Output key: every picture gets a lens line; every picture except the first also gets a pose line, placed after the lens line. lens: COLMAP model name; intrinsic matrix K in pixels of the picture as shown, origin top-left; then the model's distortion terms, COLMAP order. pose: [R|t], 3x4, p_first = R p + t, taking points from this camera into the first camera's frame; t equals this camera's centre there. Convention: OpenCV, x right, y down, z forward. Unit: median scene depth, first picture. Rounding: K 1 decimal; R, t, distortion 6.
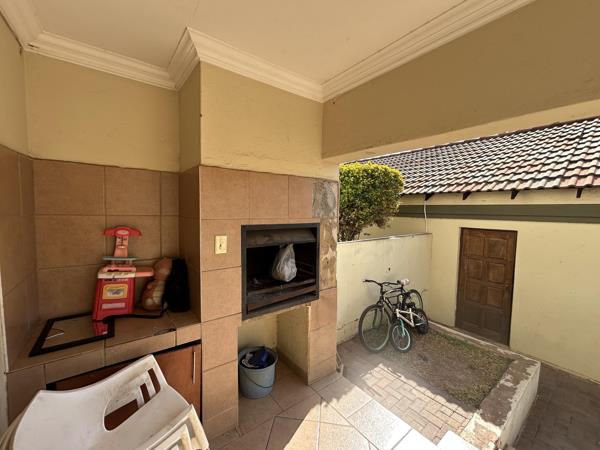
lens RADIAL K [[241.6, 0, 298.7], [0, 241.6, 224.7], [0, 0, 1]] dist [0.009277, -0.000094]
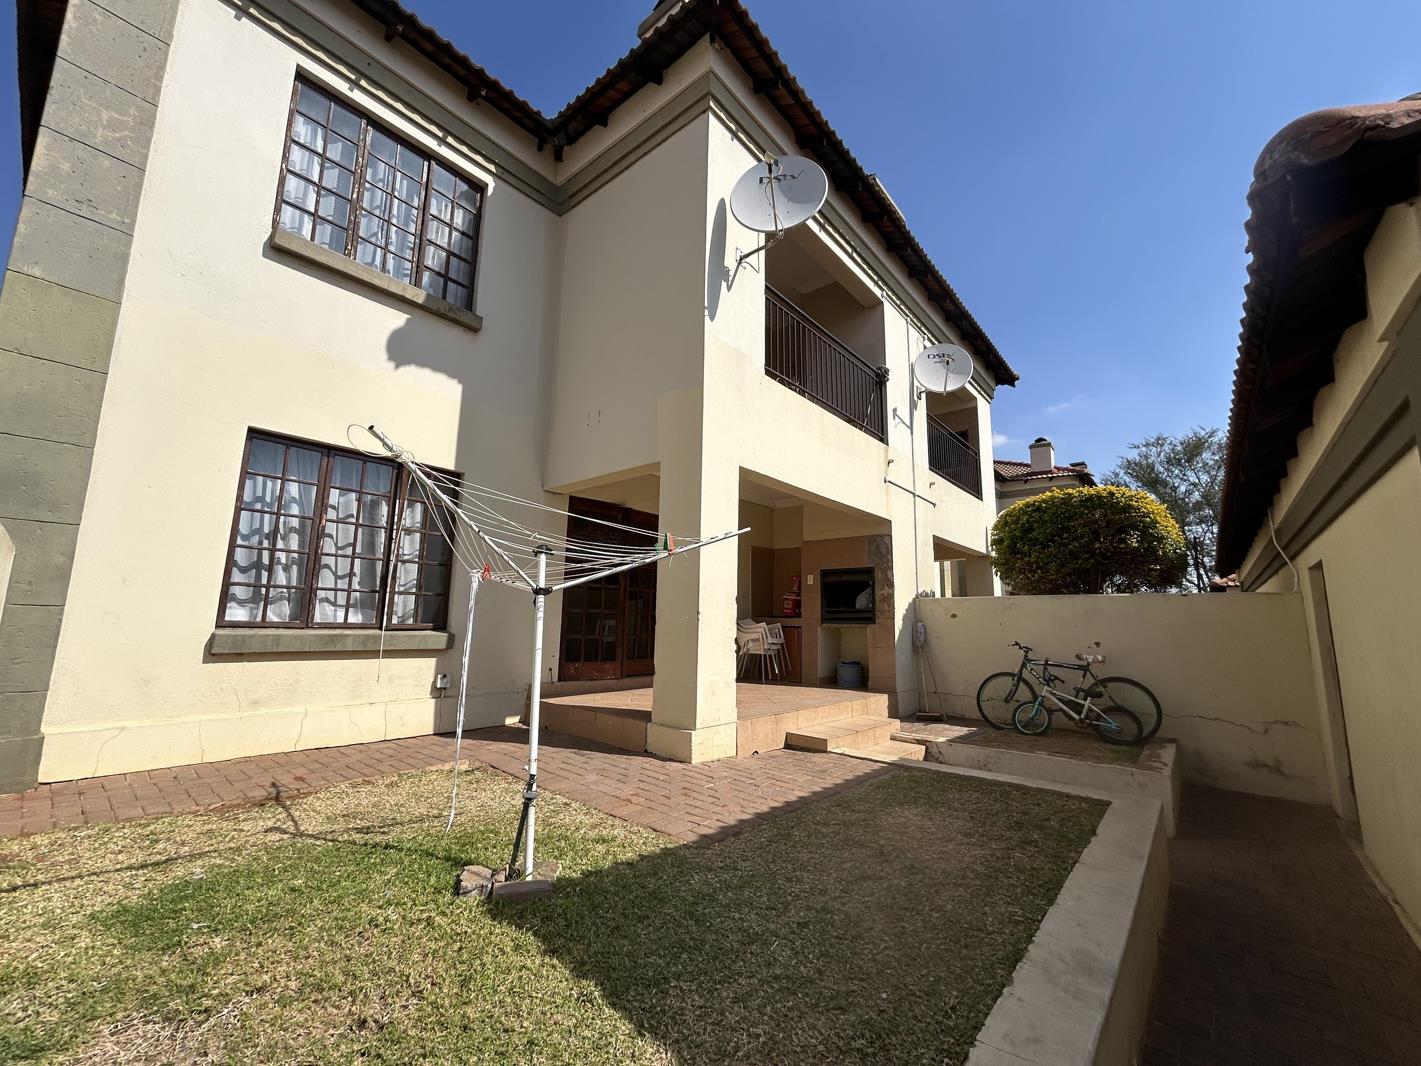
lens RADIAL K [[572.3, 0, 710.6], [0, 572.3, 530.2], [0, 0, 1]] dist [0.009277, -0.000094]
pose [[0.203664, -0.174127, -0.963432, 2.149229], [-0.079343, 0.977884, -0.193512, 0.345883], [0.975821, 0.115853, 0.185344, -0.367774]]
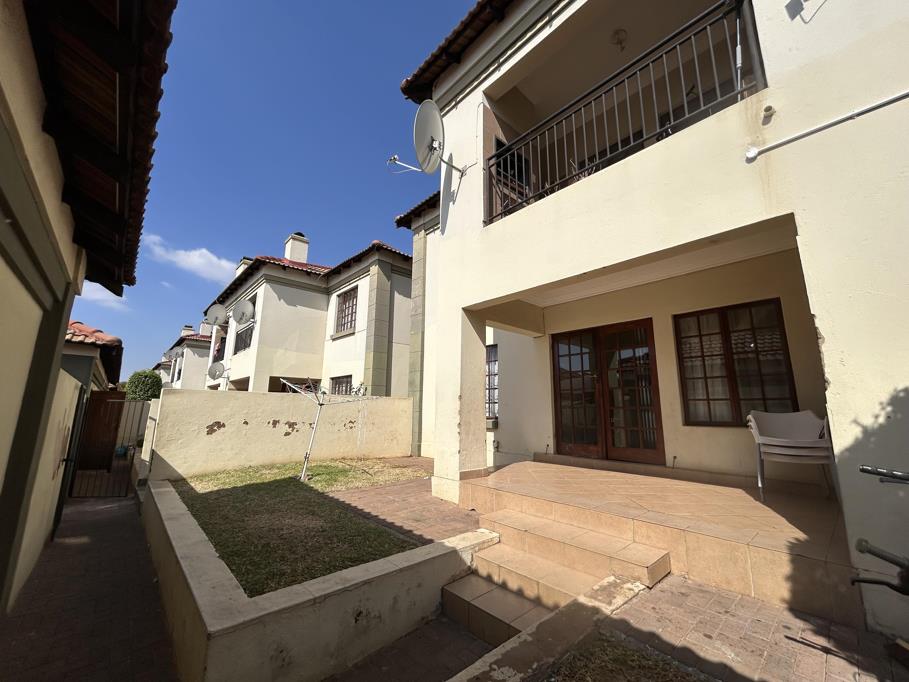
lens RADIAL K [[366.1, 0, 469.7], [0, 366.1, 340.9], [0, 0, 1]] dist [0.009277, -0.000094]
pose [[-0.992881, -0.053801, -0.106266, 0.851418], [-0.039487, 0.990399, -0.132479, 0.203658], [0.112373, -0.127340, -0.985473, 1.376616]]
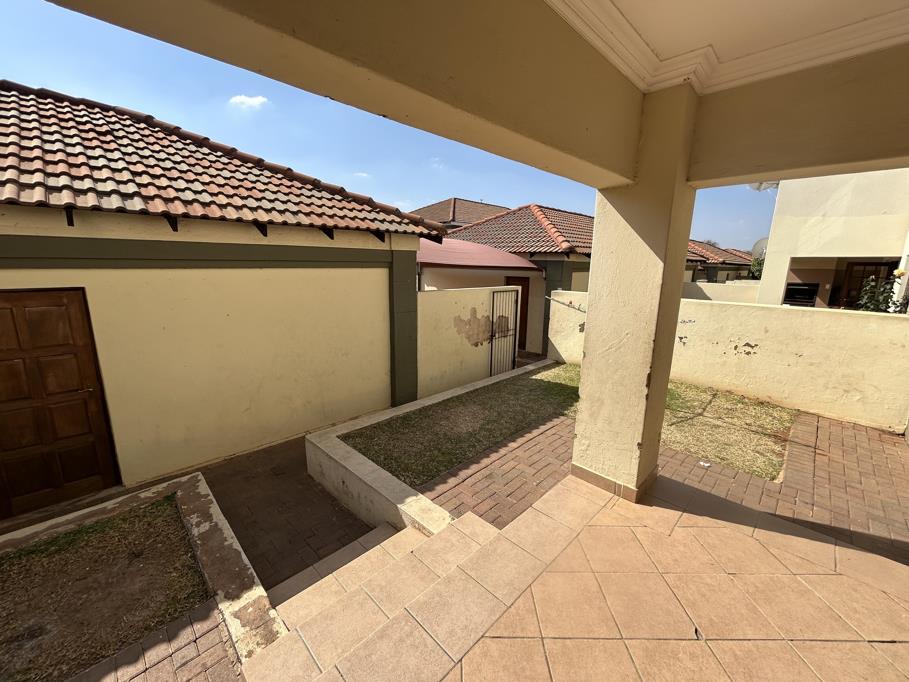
lens RADIAL K [[366.1, 0, 468.4], [0, 366.1, 344.3], [0, 0, 1]] dist [0.009277, -0.000094]
pose [[-0.129369, -0.251351, 0.959211, -0.044091], [0.044816, 0.964870, 0.258878, -0.035158], [-0.990583, 0.076479, -0.113560, 0.331342]]
